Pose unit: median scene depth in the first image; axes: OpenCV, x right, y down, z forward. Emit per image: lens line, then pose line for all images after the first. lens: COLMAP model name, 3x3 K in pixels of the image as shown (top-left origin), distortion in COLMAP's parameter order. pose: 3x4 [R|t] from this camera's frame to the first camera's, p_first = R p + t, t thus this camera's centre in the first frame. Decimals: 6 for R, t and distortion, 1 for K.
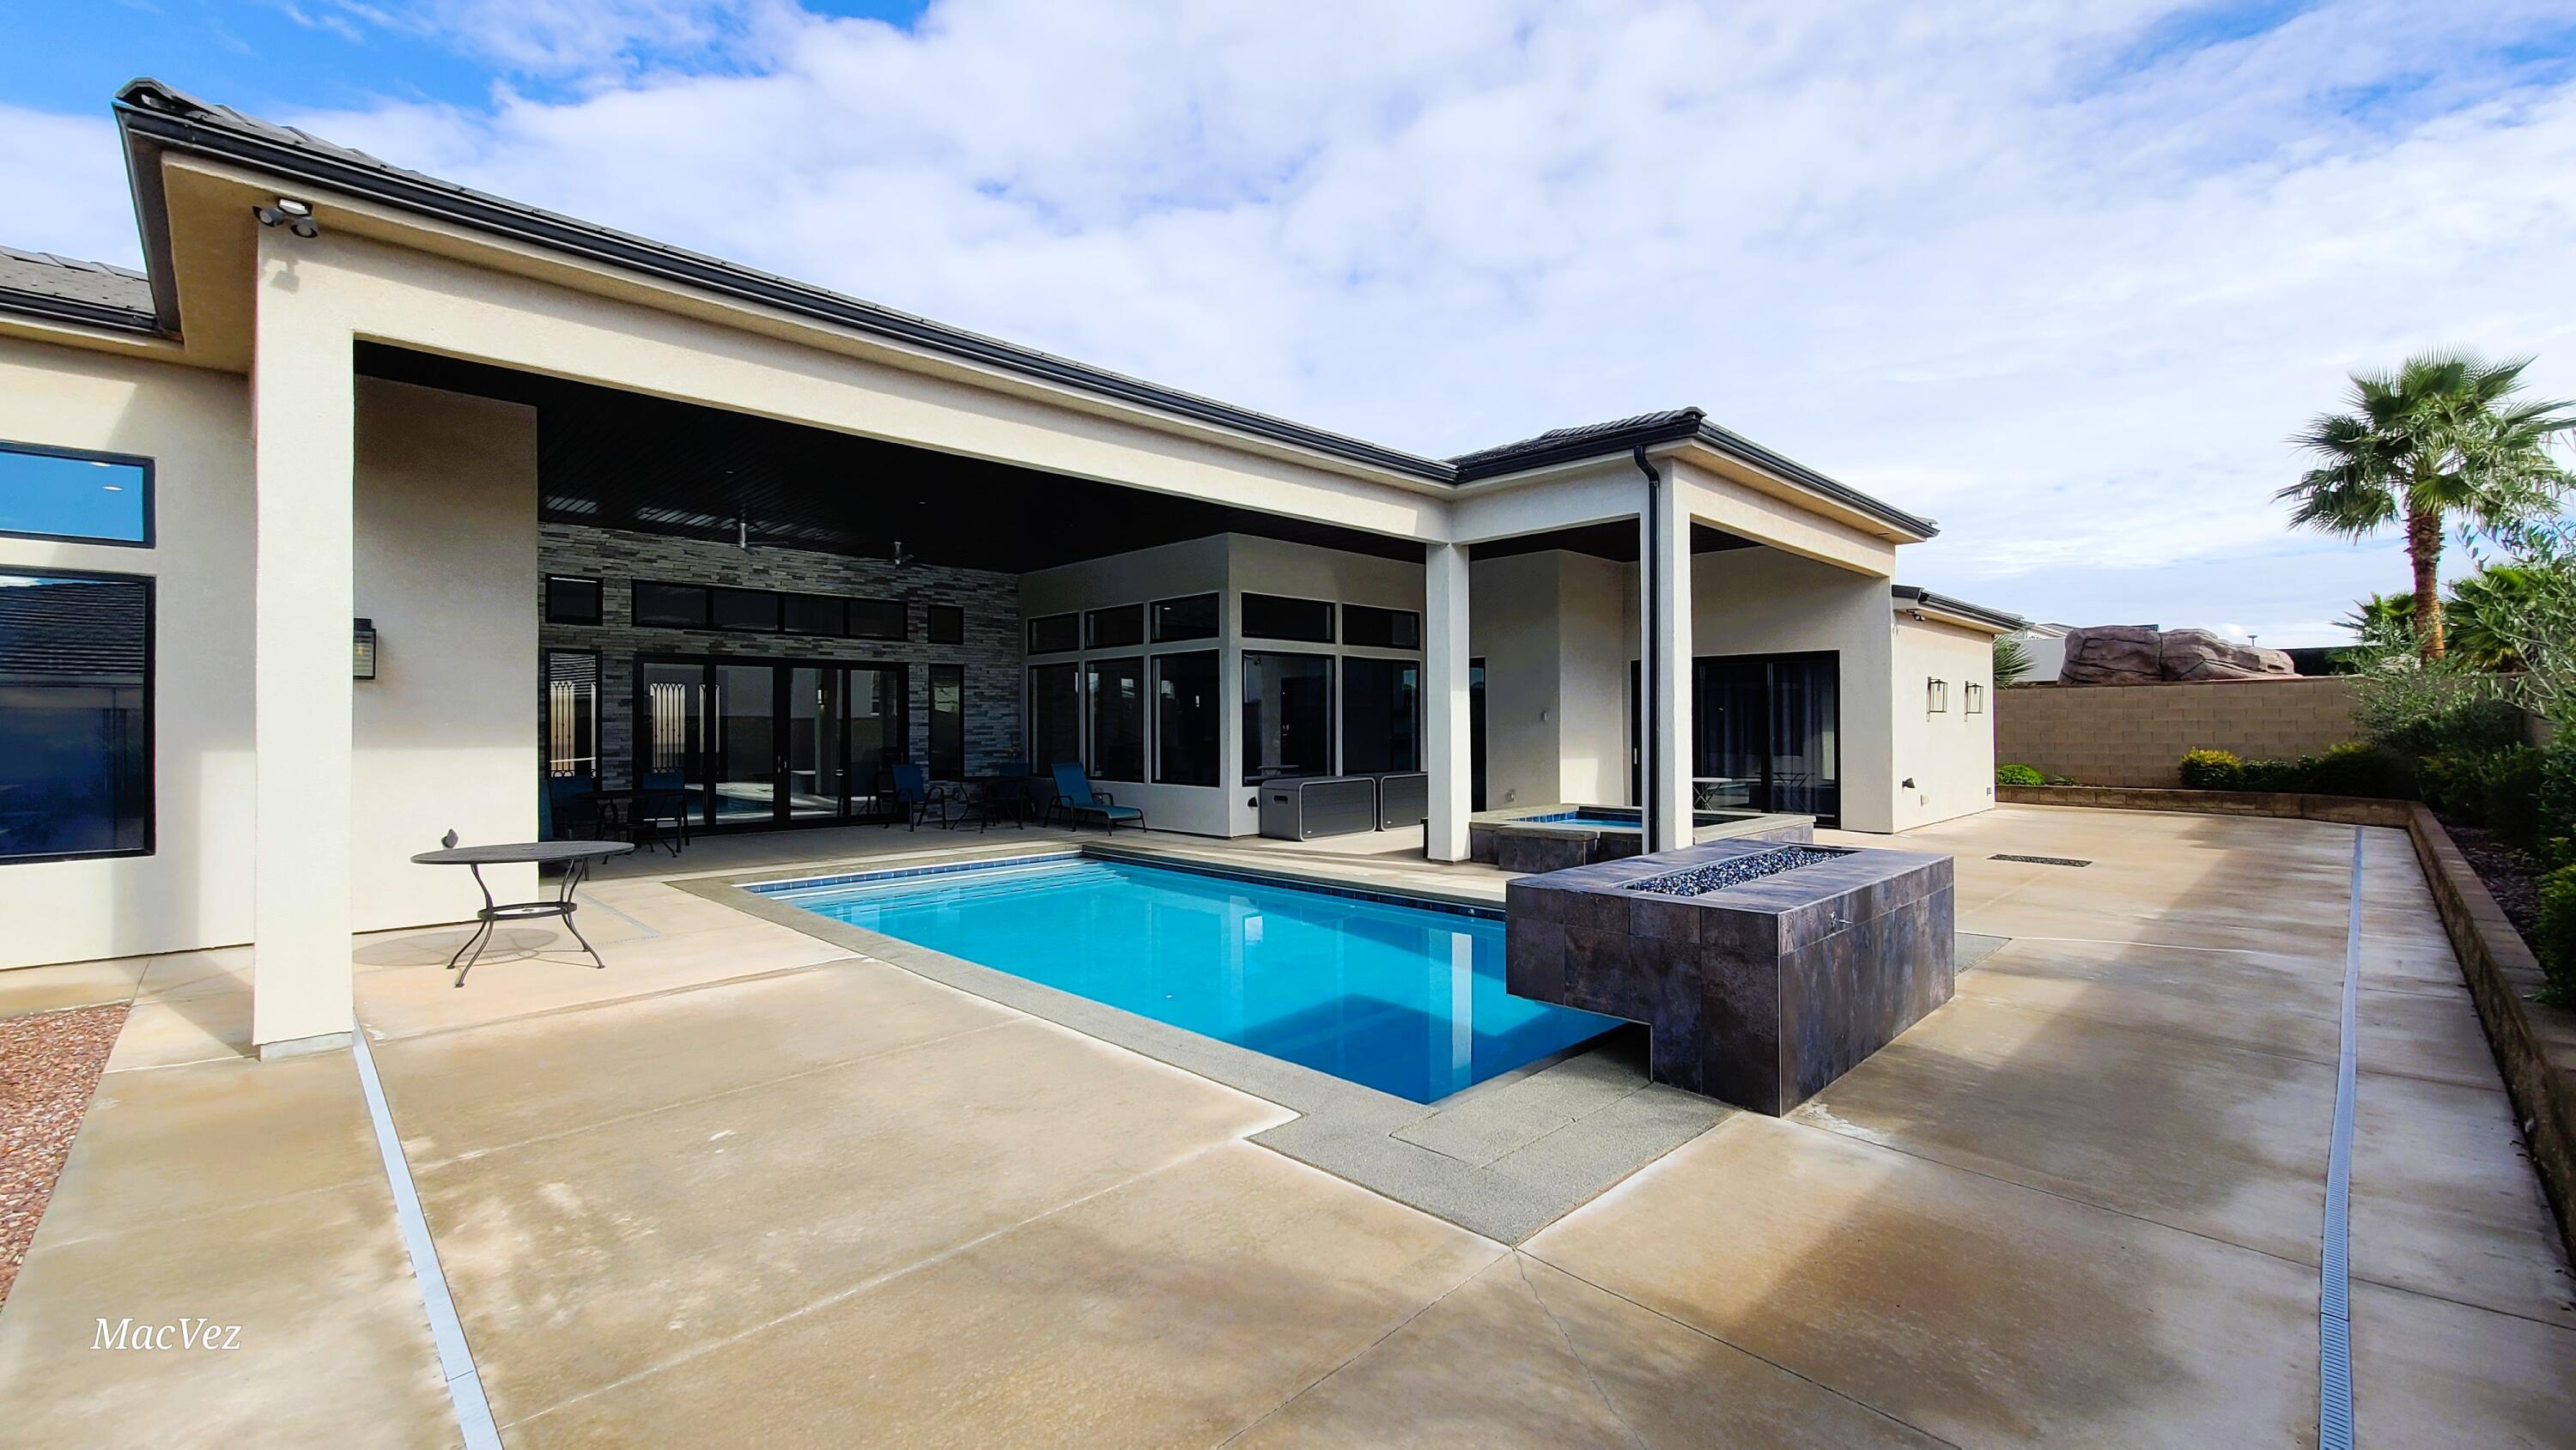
lens RADIAL K [[1054.7, 0, 1294.6], [0, 1054.7, 722.7], [0, 0, 1]] dist [0.003767, -0.004198]
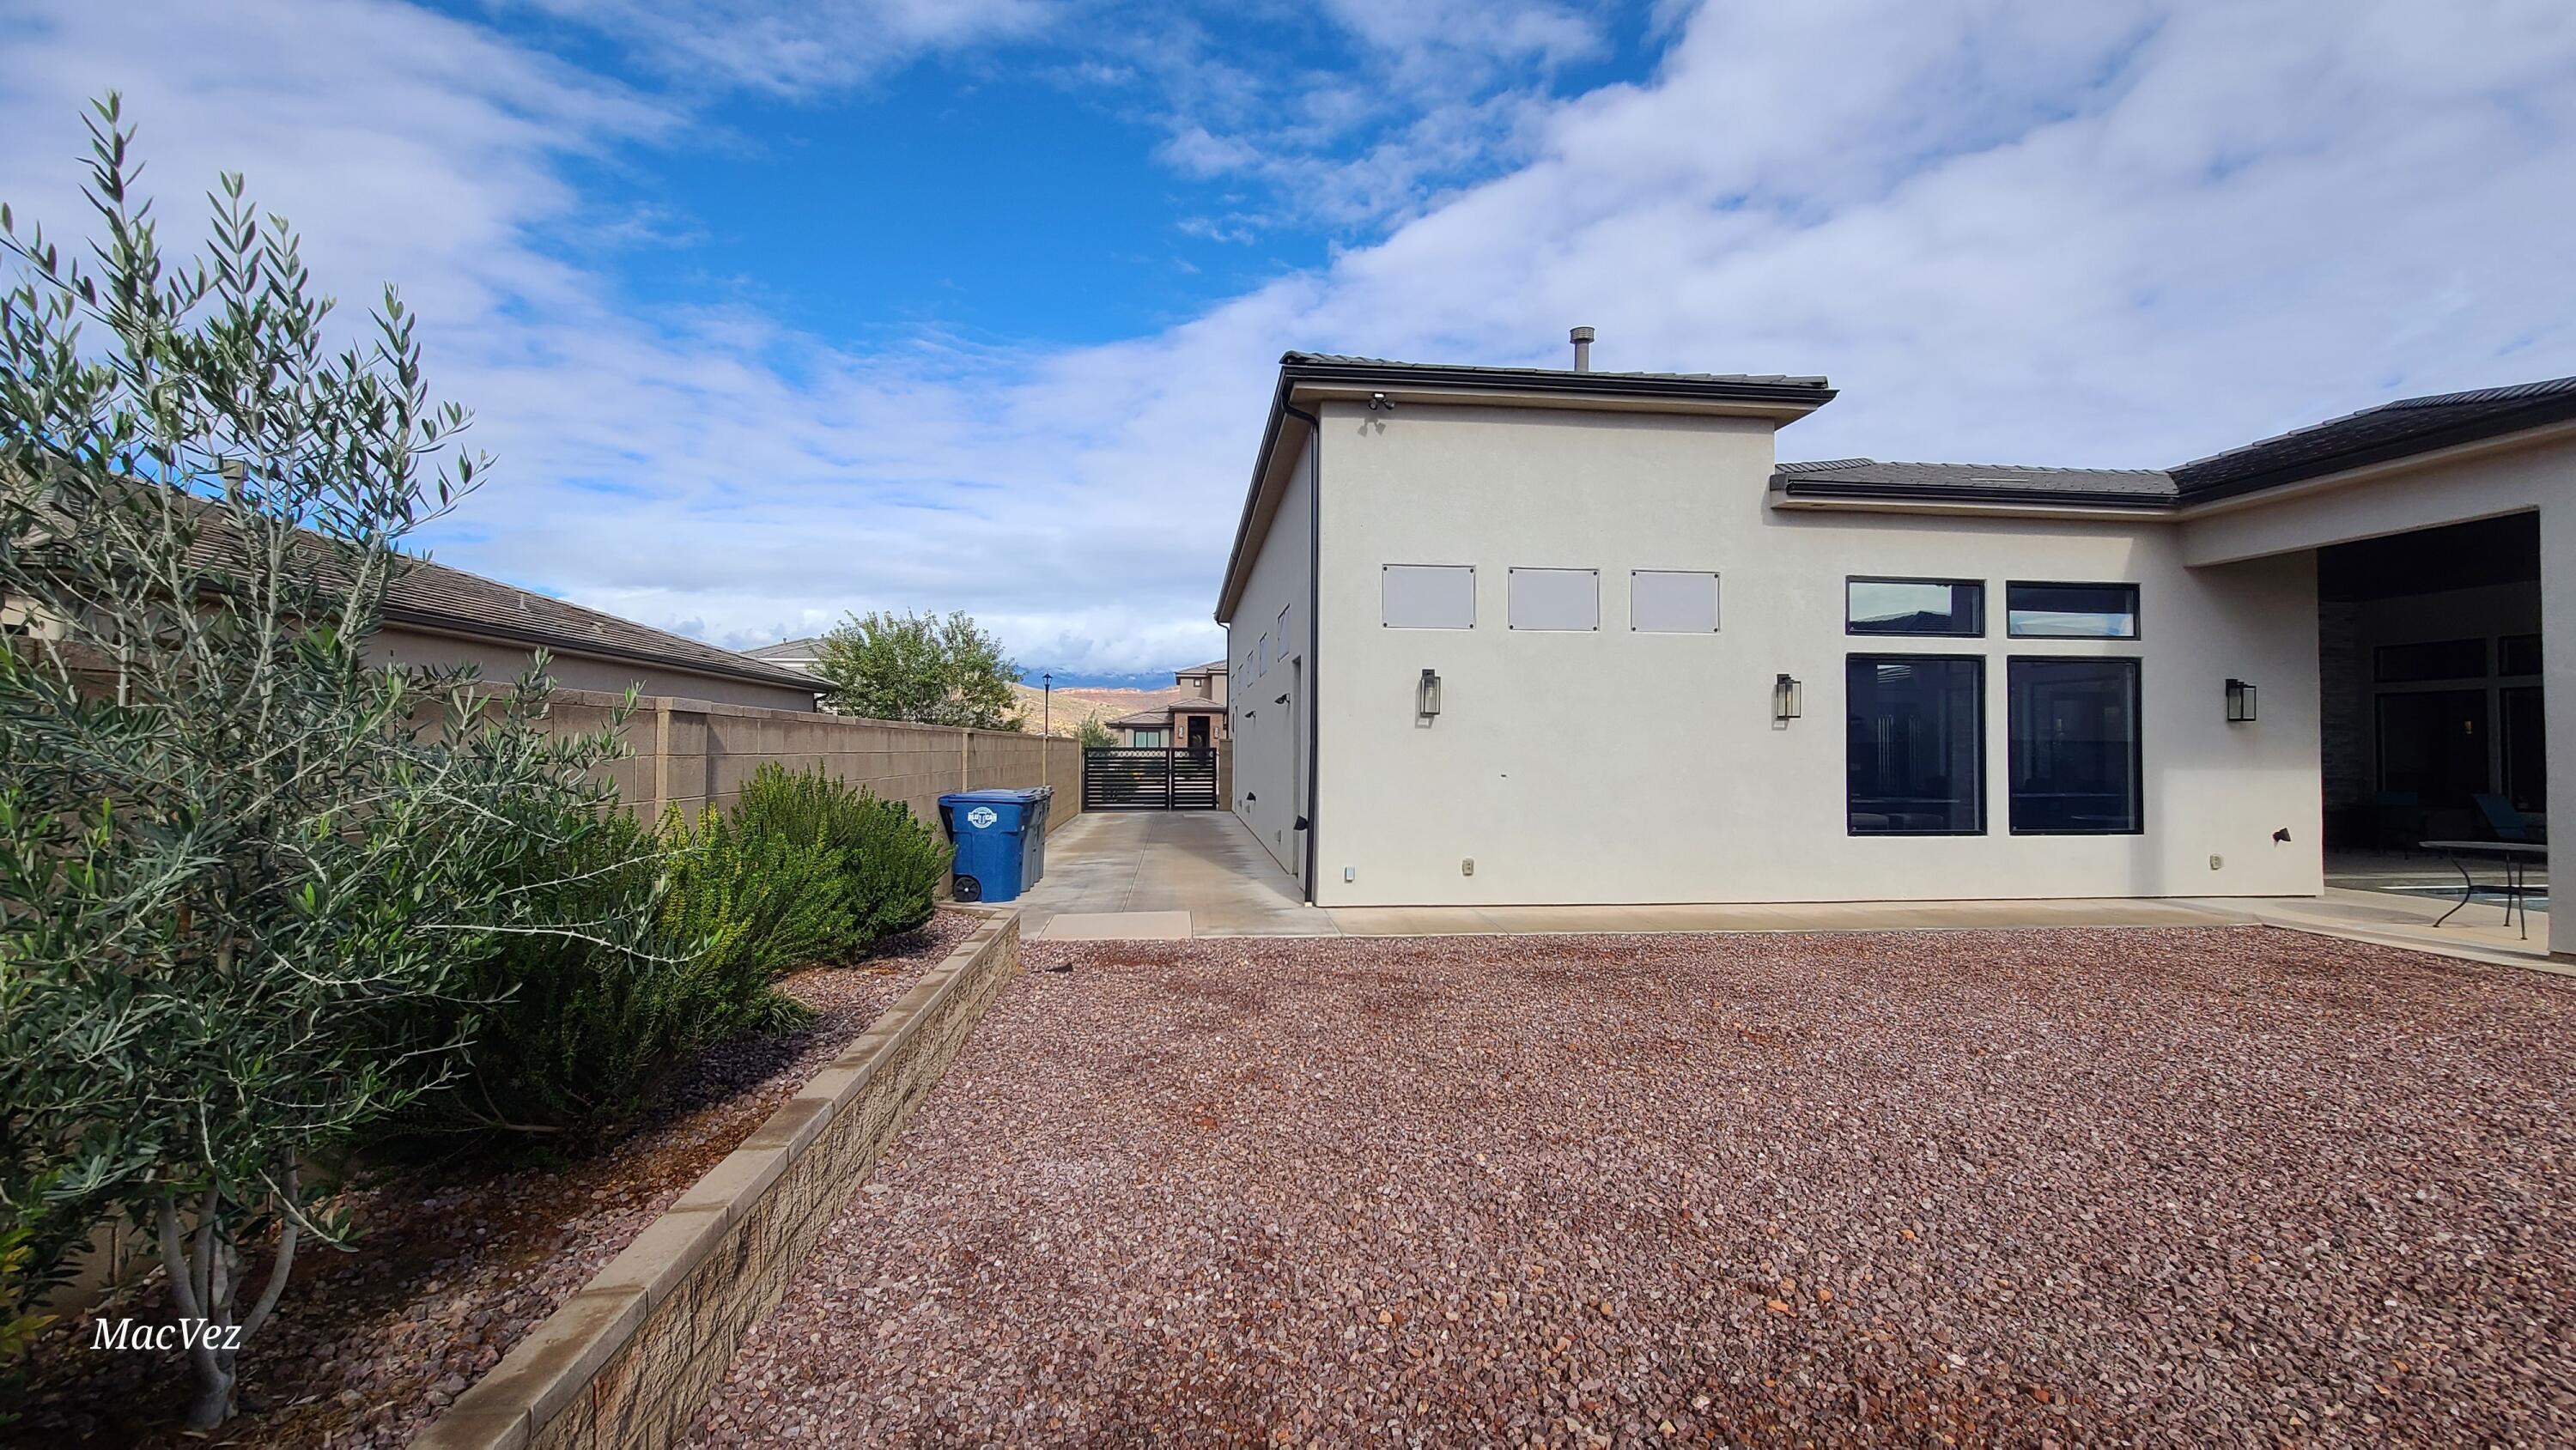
lens RADIAL K [[1050.9, 0, 1296.9], [0, 1050.9, 722.3], [0, 0, 1]] dist [0.004971, -0.005076]
pose [[0.779988, -0.006215, -0.625763, -0.493079], [-0.006764, 0.999809, -0.018362, -0.001904], [0.625758, 0.018555, 0.779797, -0.467051]]
